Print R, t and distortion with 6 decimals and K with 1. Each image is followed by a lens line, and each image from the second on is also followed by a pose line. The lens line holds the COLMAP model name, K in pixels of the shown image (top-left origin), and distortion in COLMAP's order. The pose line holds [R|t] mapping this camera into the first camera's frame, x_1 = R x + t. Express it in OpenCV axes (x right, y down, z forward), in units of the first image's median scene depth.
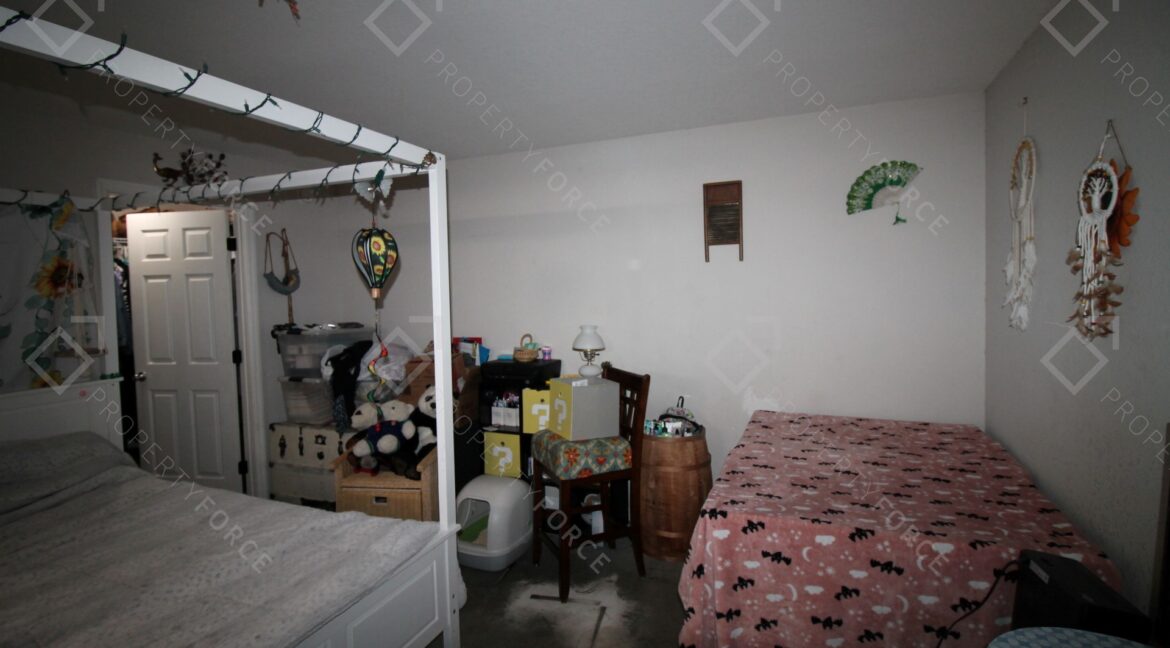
lens RADIAL K [[553.3, 0, 587.0], [0, 553.3, 319.6], [0, 0, 1]] dist [-0.002476, -0.008031]
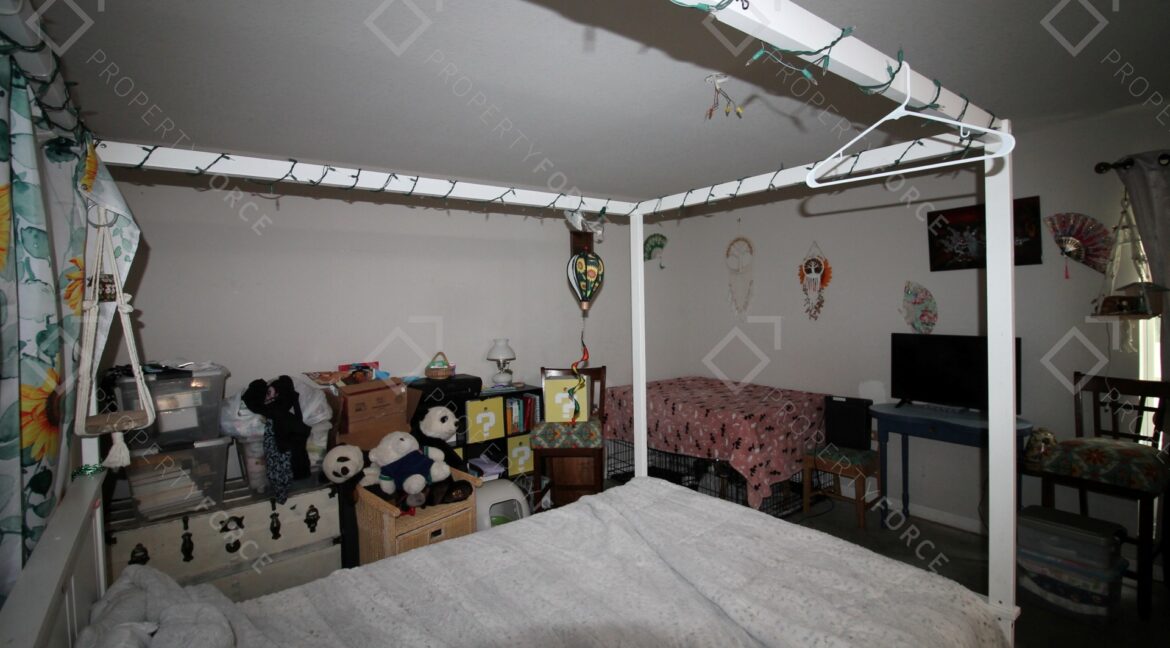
lens RADIAL K [[553.3, 0, 590.7], [0, 553.3, 320.2], [0, 0, 1]] dist [-0.002476, -0.008031]
pose [[0.502786, -0.023287, 0.864097, -1.025440], [0.069936, 0.997456, -0.013812, 0.000951], [-0.861577, 0.067376, 0.503136, 0.286203]]
